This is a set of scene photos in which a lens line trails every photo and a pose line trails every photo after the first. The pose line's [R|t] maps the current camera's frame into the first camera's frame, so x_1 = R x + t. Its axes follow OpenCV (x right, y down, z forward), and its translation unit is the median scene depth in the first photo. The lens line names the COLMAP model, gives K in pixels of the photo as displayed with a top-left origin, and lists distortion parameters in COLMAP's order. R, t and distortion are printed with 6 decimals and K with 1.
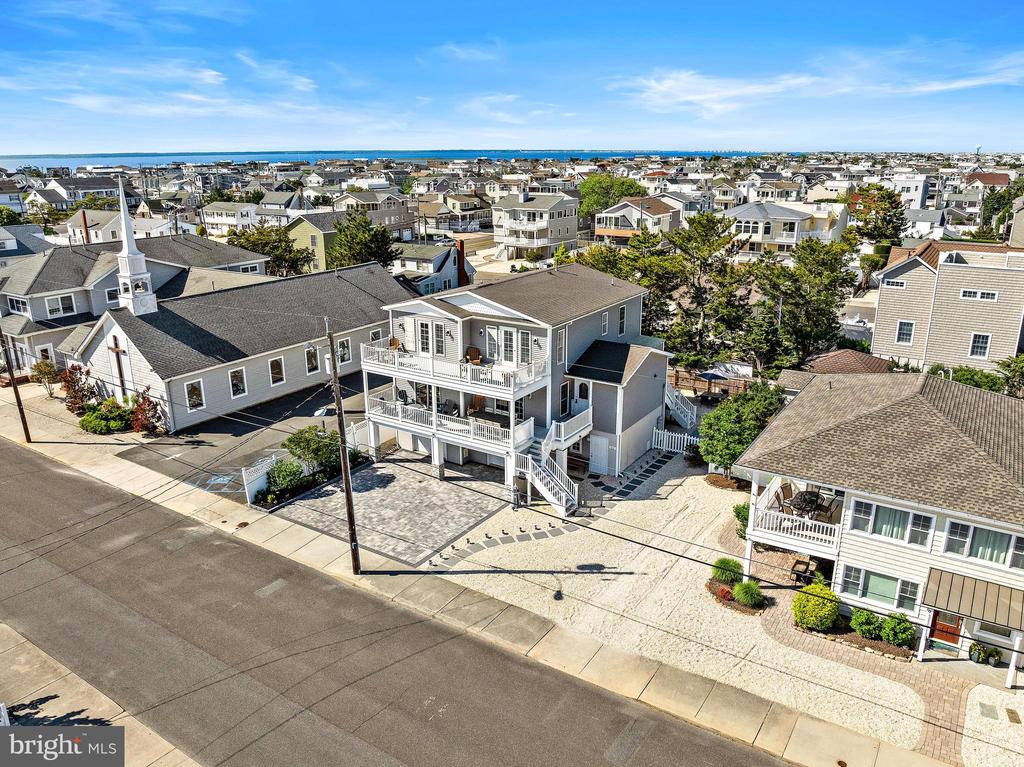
lens RADIAL K [[753.8, 0, 566.1], [0, 753.8, 404.1], [0, 0, 1]] dist [-0.186988, 0.400034]
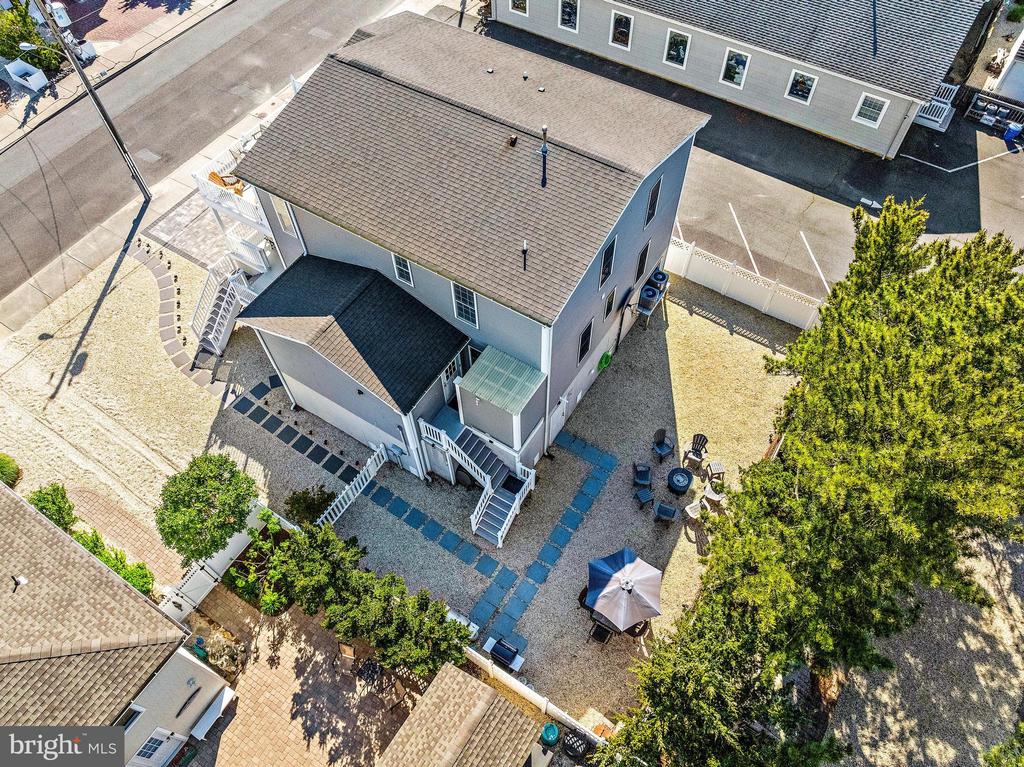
lens RADIAL K [[725.7, 0, 526.1], [0, 725.7, 385.5], [0, 0, 1]] dist [-0.046709, 0.006409]
pose [[-0.022647, 0.826772, -0.562082, 0.445585], [-0.328947, 0.524758, 0.785126, -0.536208], [0.944077, 0.202676, 0.260080, 1.046948]]
